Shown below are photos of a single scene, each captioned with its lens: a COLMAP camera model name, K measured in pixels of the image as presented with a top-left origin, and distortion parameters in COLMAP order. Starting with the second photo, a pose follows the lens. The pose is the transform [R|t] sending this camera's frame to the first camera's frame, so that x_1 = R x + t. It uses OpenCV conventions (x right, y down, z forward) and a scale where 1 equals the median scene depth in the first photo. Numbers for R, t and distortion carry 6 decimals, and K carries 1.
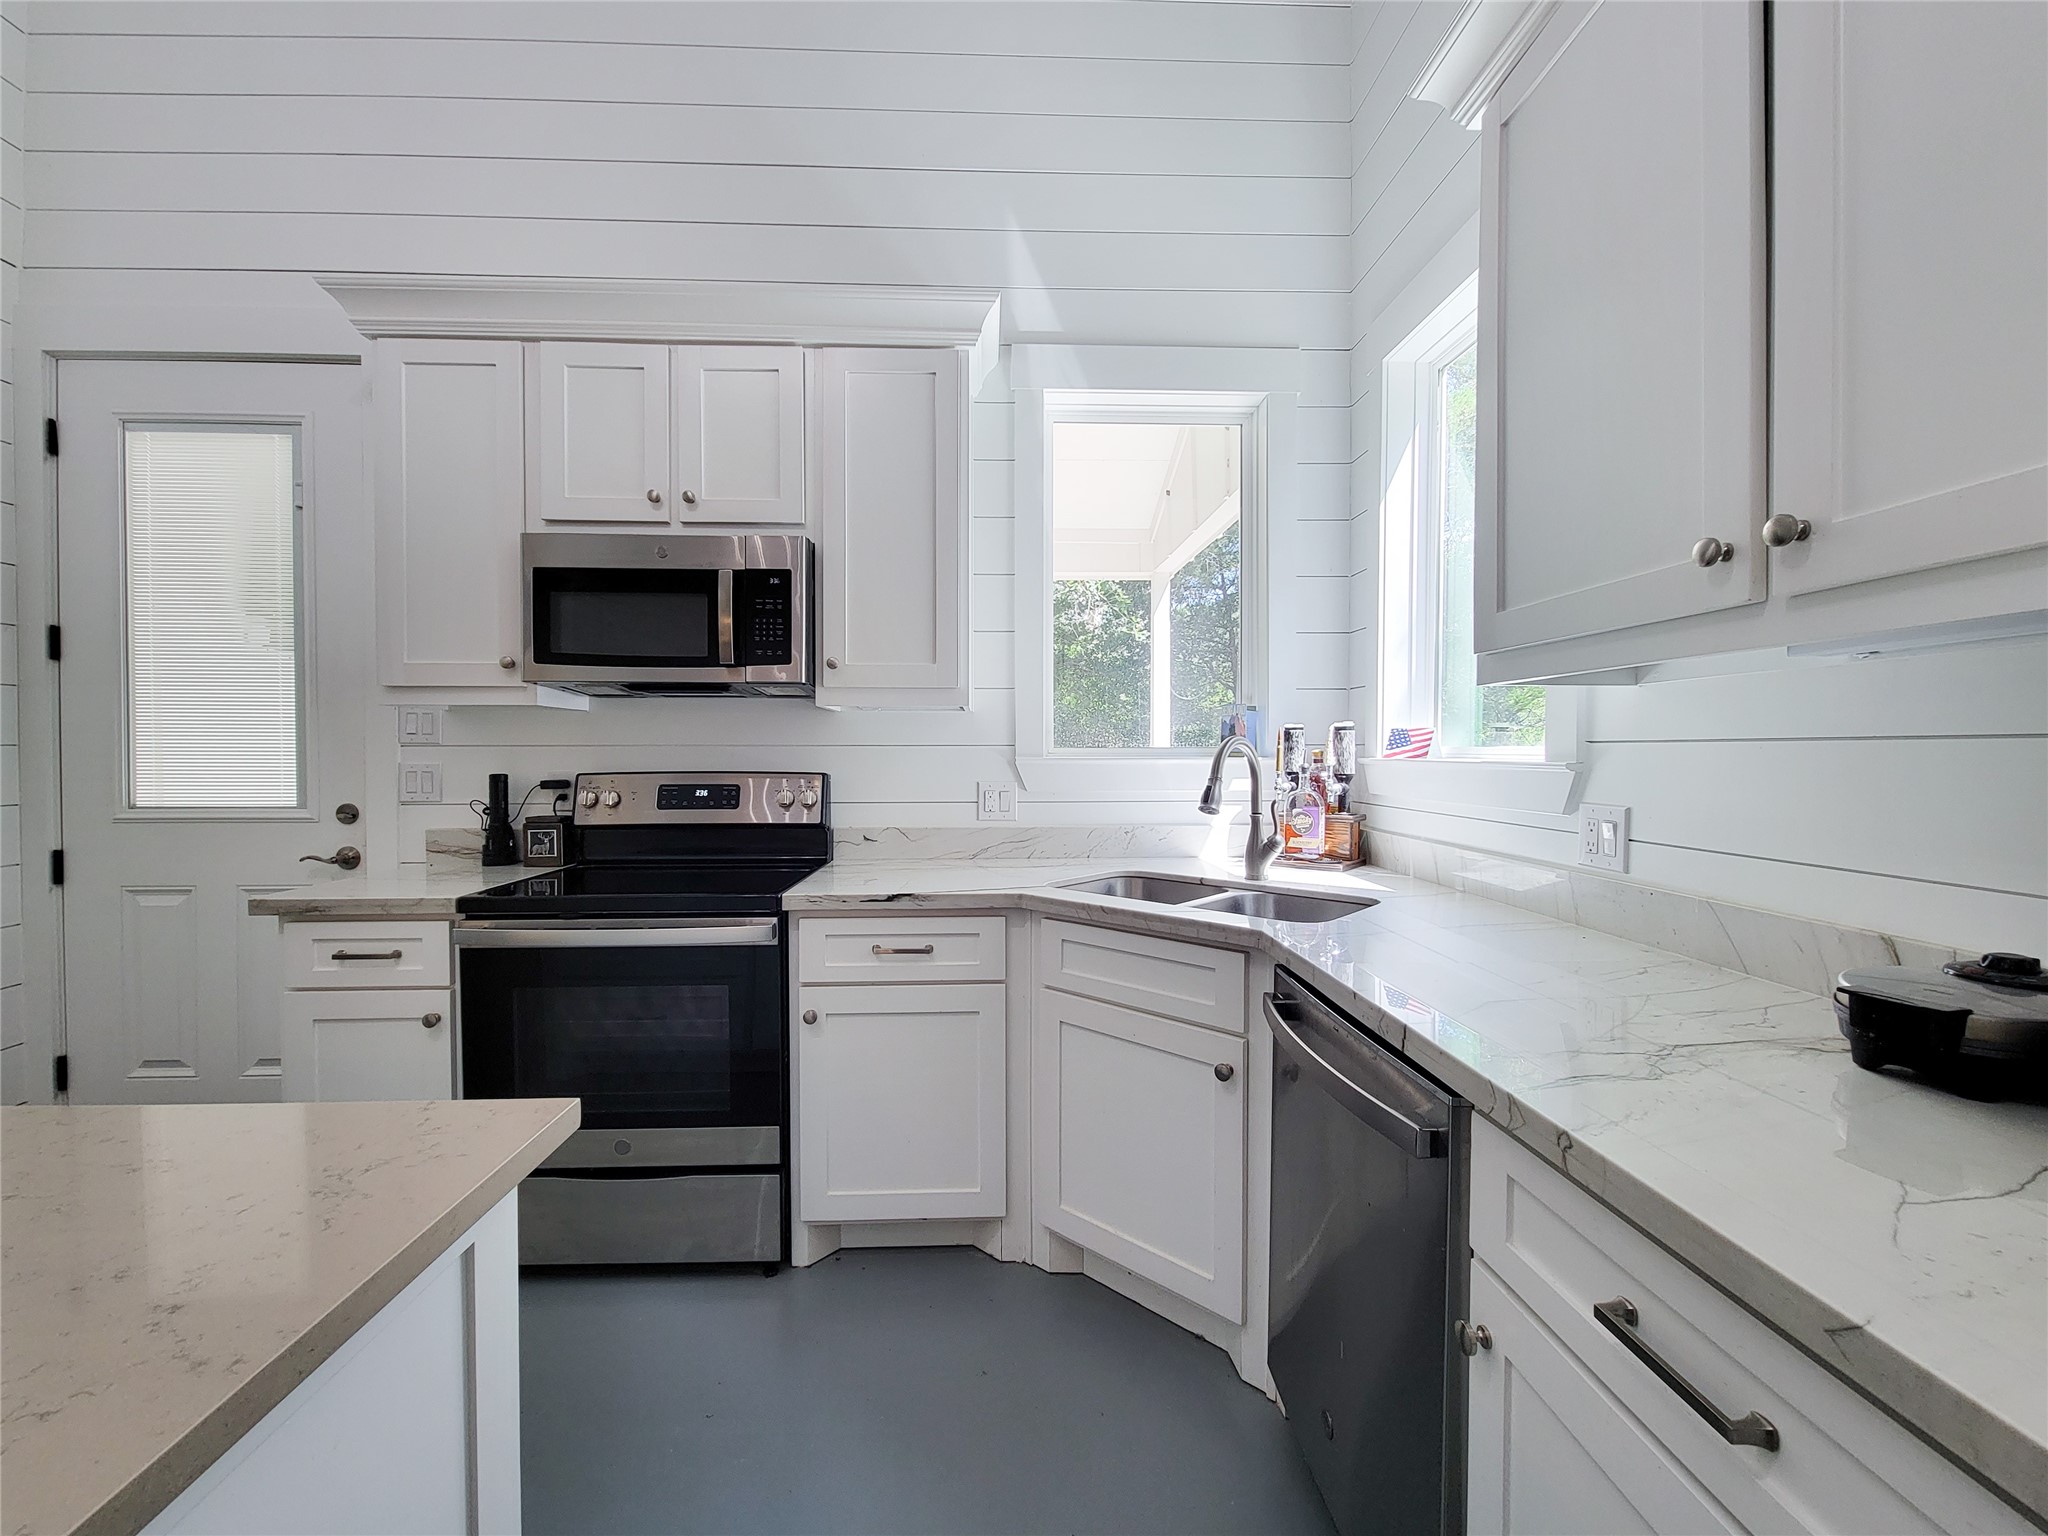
lens RADIAL K [[828.7, 0, 1042.0], [0, 828.7, 771.5], [0, 0, 1]] dist [0.000883, 0.000063]
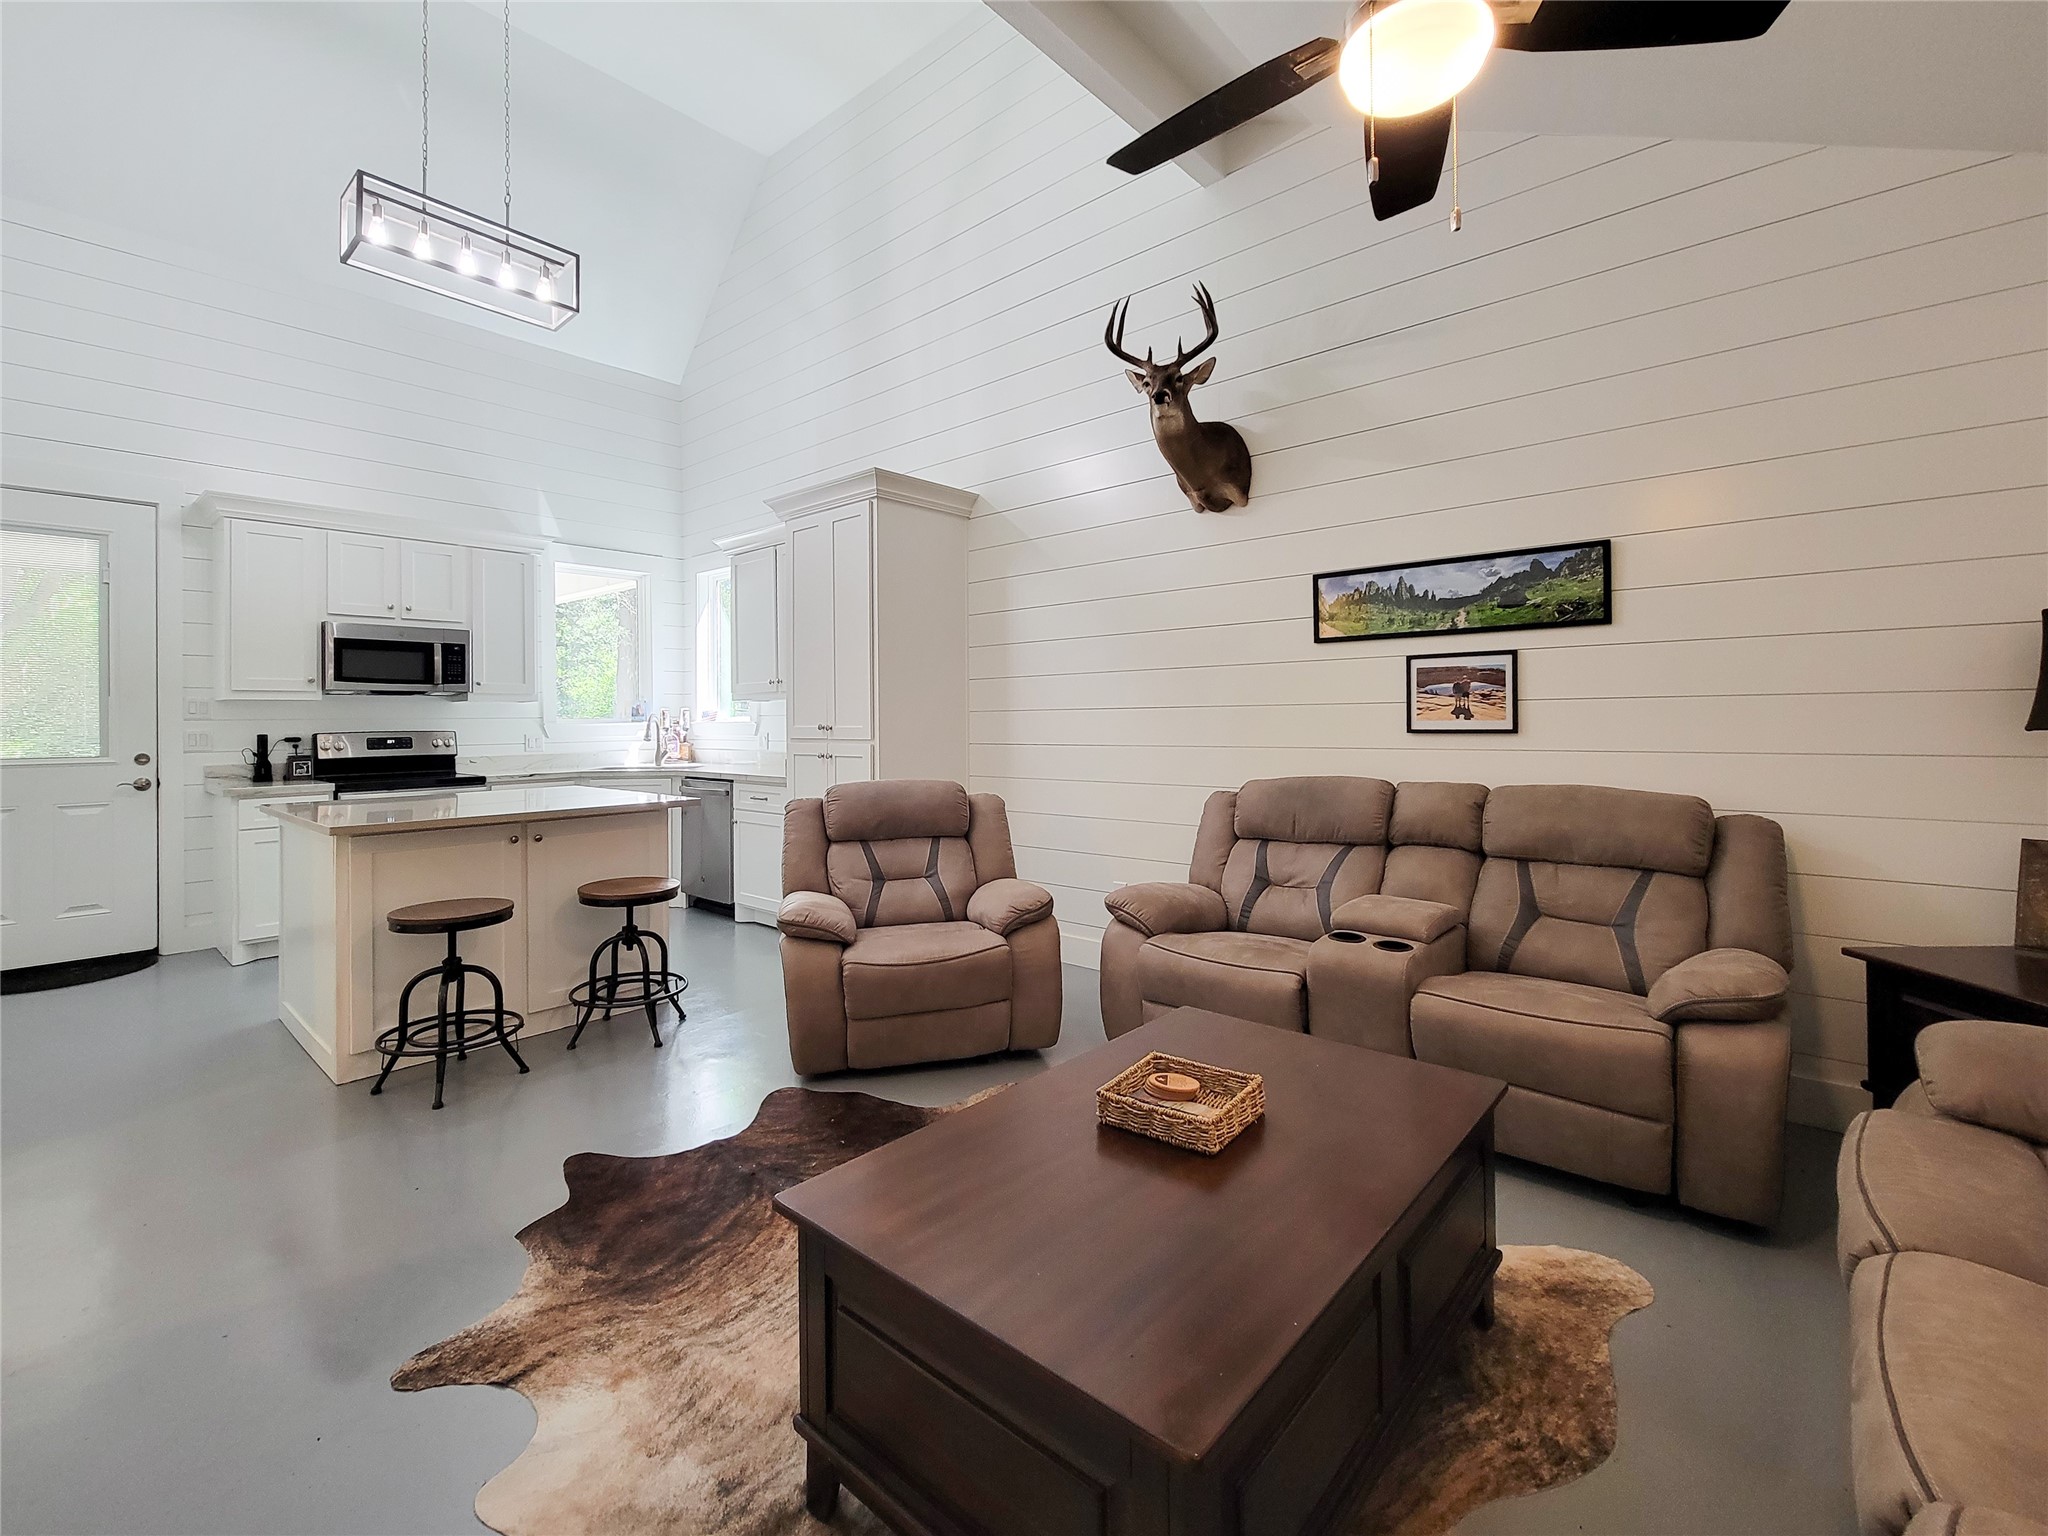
lens RADIAL K [[857.2, 0, 952.6], [0, 857.2, 716.9], [0, 0, 1]] dist [0.003101, -0.000246]
pose [[0.722985, -0.005628, 0.690840, -0.898141], [0.025867, 0.999486, -0.018928, 0.042499], [-0.690379, 0.031555, 0.722759, -1.573746]]
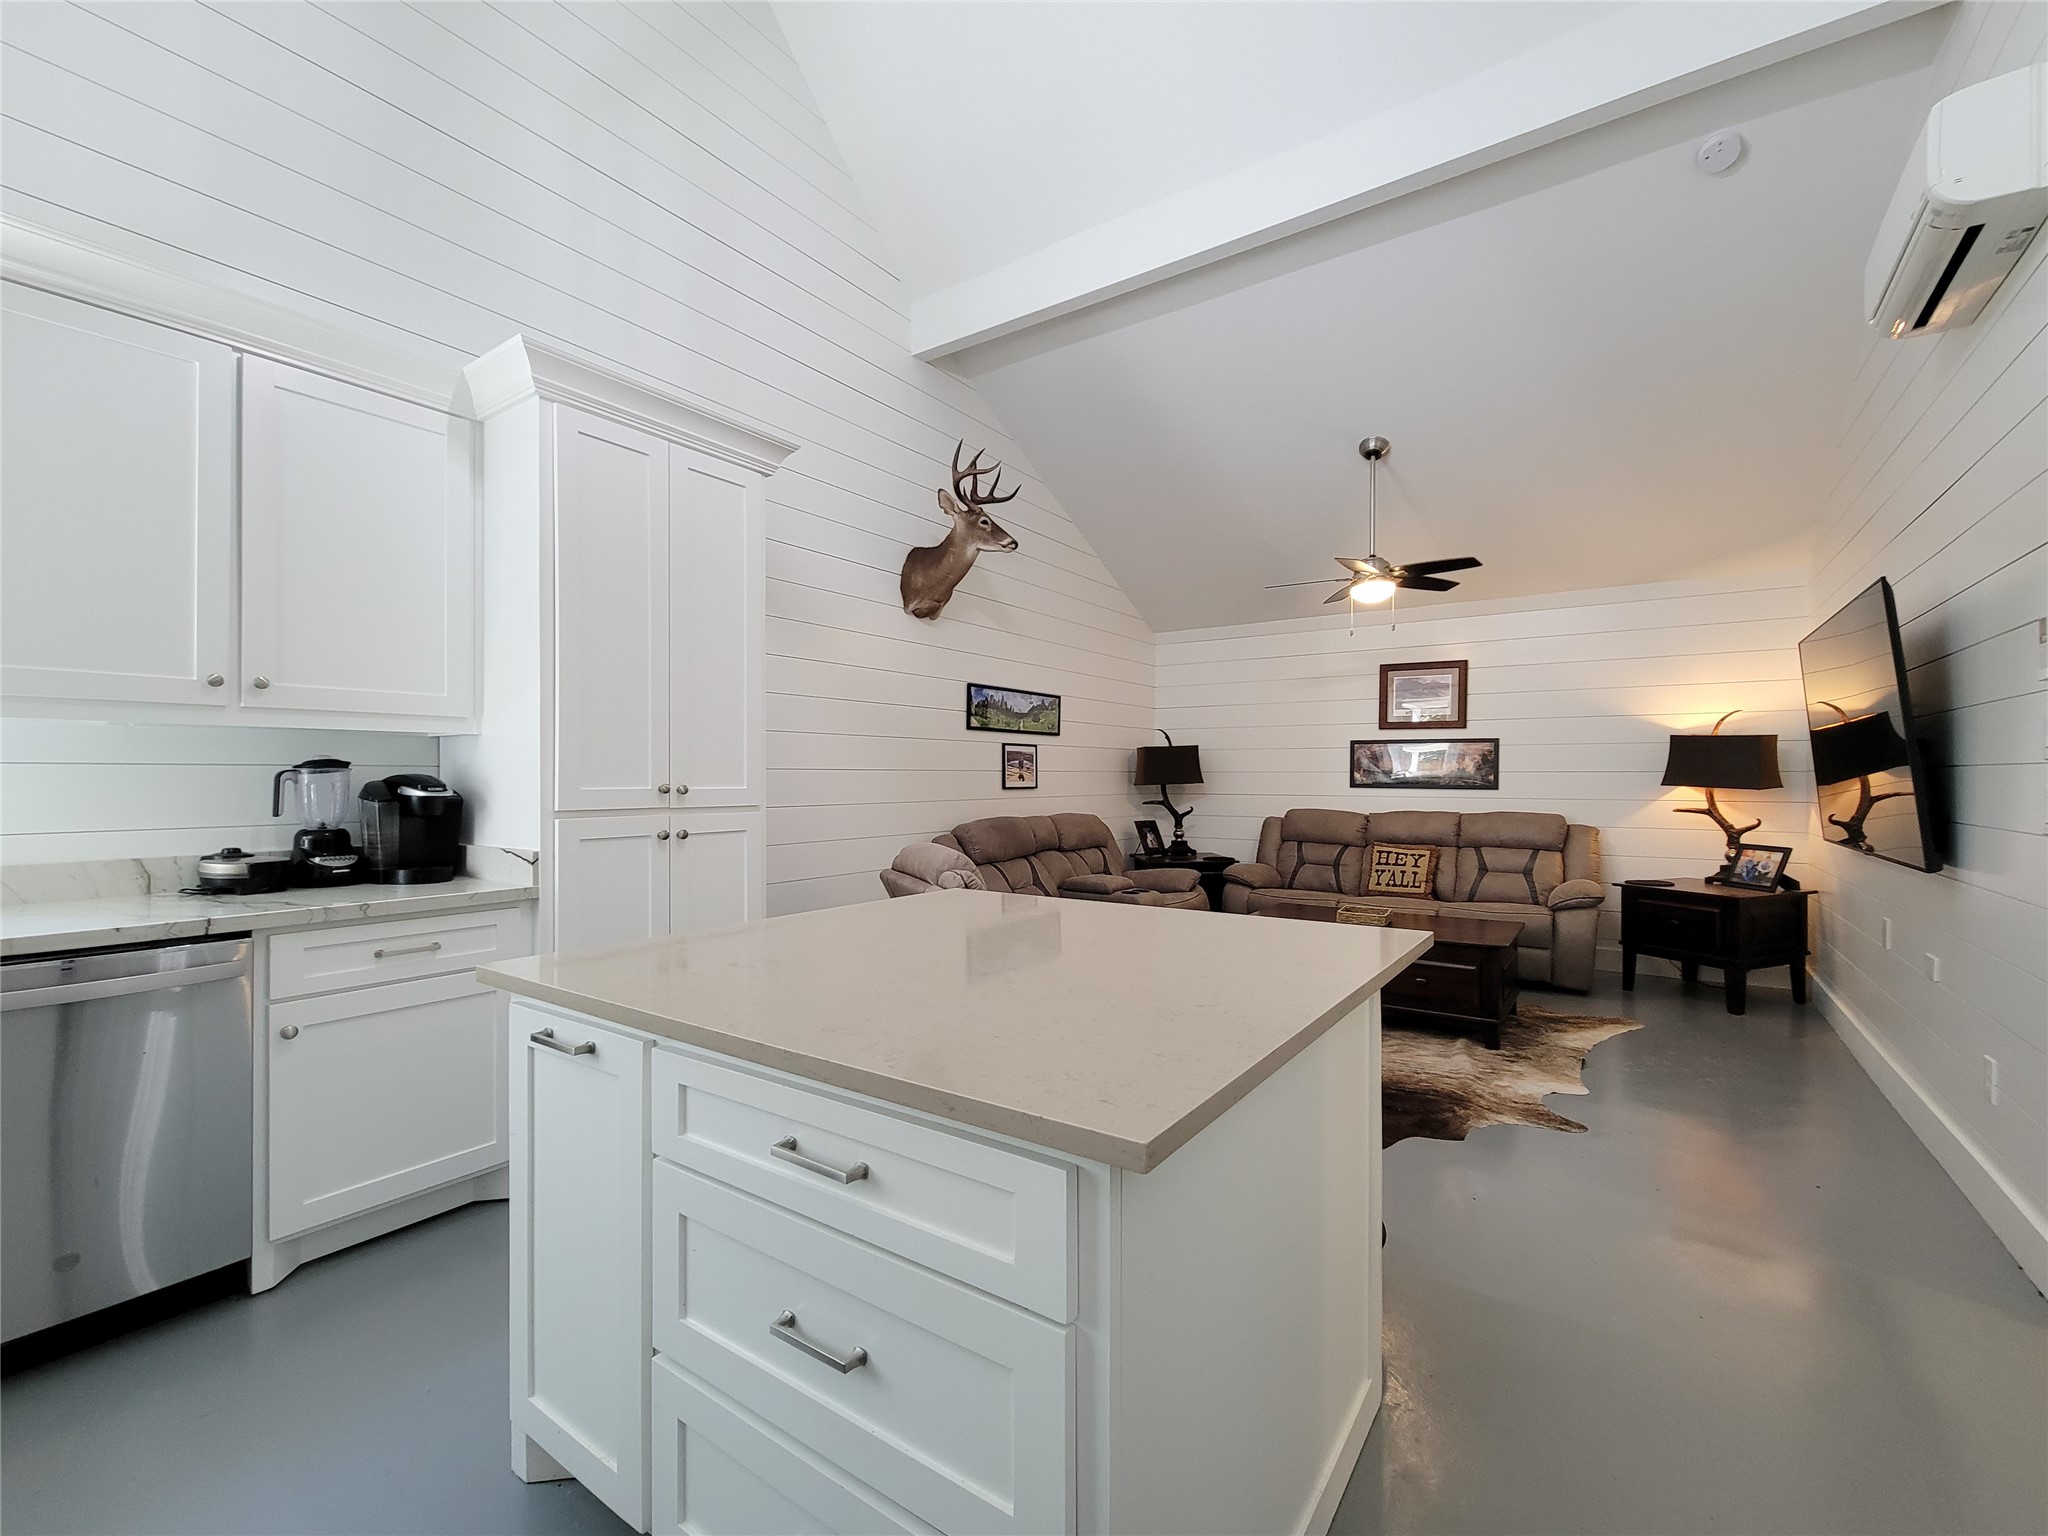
lens RADIAL K [[887.4, 0, 1019.8], [0, 887.4, 787.8], [0, 0, 1]] dist [0.028201, -0.013939]
pose [[-0.785939, 0.001371, 0.618302, -0.909142], [0.019551, 0.999553, 0.022636, 0.006254], [-0.617995, 0.029879, -0.785614, 0.606882]]
